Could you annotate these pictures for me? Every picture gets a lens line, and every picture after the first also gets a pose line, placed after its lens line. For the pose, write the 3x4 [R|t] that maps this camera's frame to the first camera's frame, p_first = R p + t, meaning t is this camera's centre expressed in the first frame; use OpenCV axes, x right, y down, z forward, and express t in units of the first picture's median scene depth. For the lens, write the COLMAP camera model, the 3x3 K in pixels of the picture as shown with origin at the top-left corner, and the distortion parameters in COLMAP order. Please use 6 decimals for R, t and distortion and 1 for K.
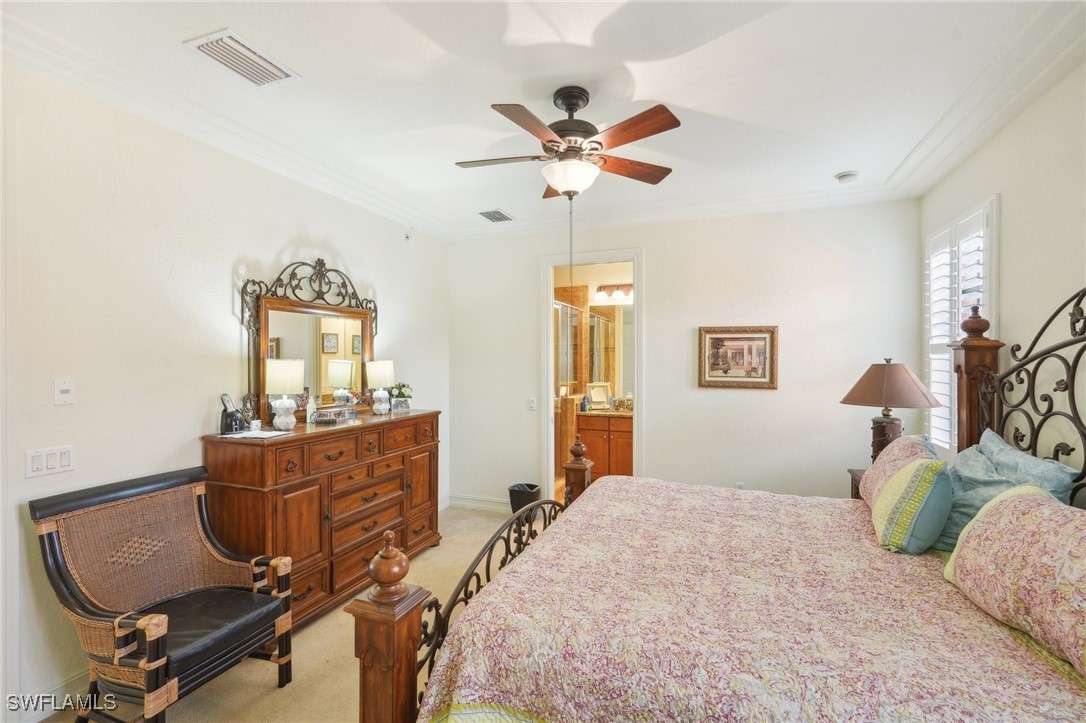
lens RADIAL K [[484.9, 0, 539.0], [0, 484.9, 359.4], [0, 0, 1]] dist [-0.012777, 0.005690]
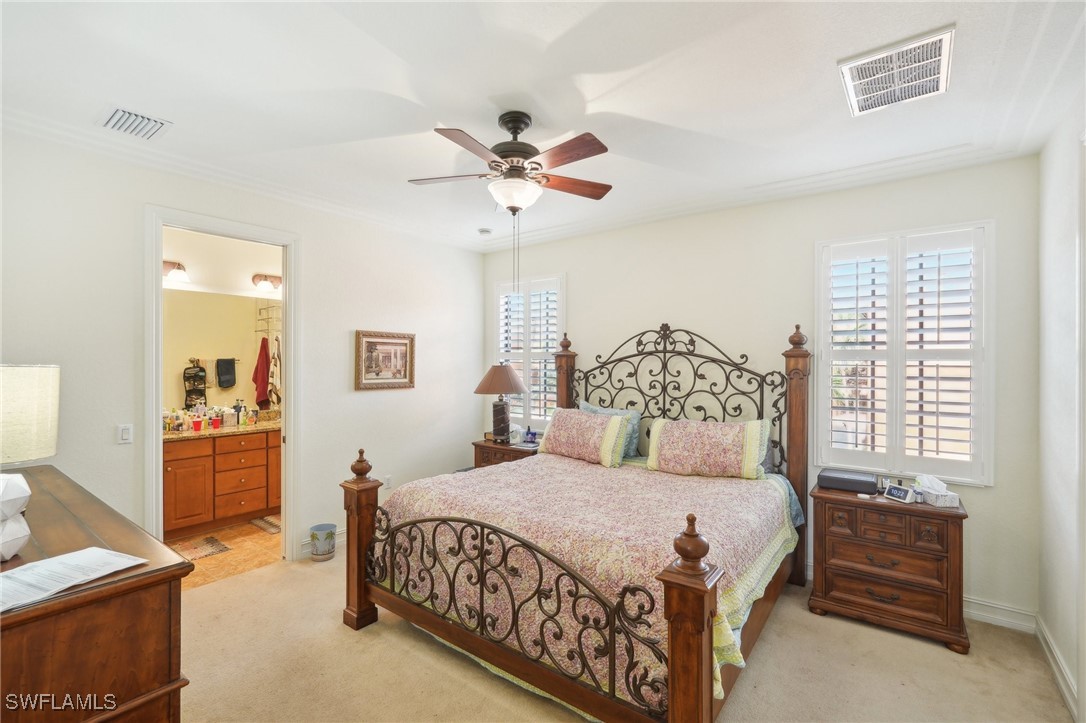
lens RADIAL K [[484.9, 0, 539.8], [0, 484.9, 357.9], [0, 0, 1]] dist [-0.012777, 0.005690]
pose [[0.281748, 0.007684, 0.959458, -0.688327], [-0.000903, 0.999970, -0.007743, -0.002561], [-0.959488, 0.001316, 0.281746, 0.464198]]
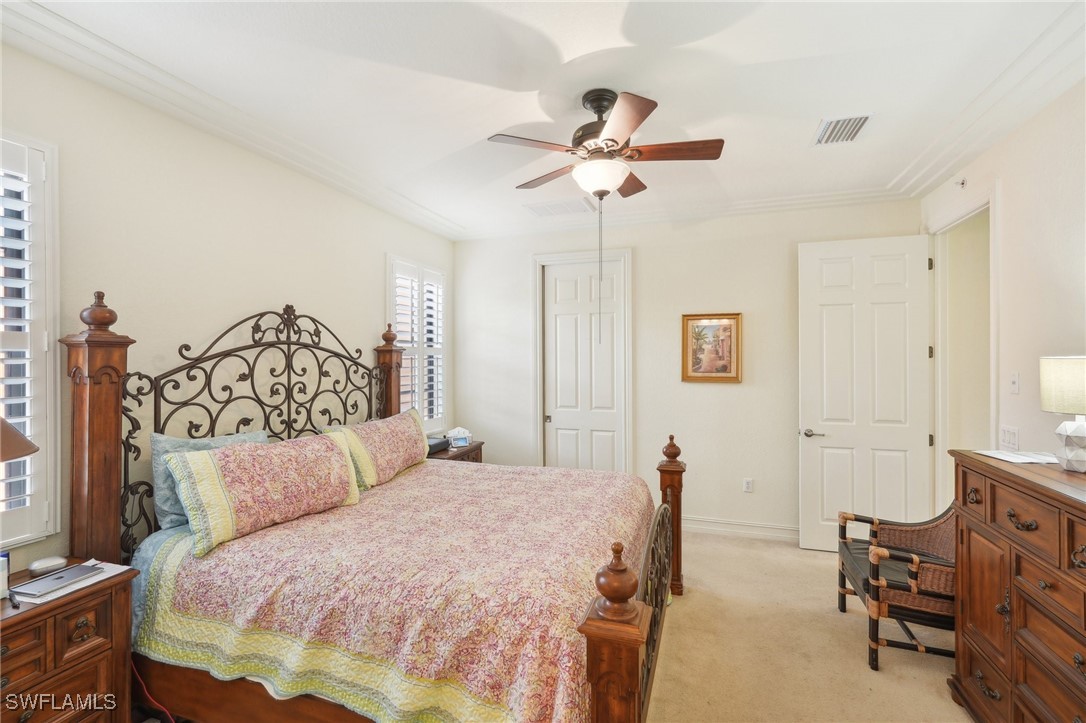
lens RADIAL K [[484.9, 0, 537.4], [0, 484.9, 357.7], [0, 0, 1]] dist [-0.012777, 0.005690]
pose [[-0.999533, 0.003120, -0.030393, 0.165378], [0.003039, 0.999992, 0.002703, -0.001540], [0.030401, 0.002610, -0.999534, 1.453577]]
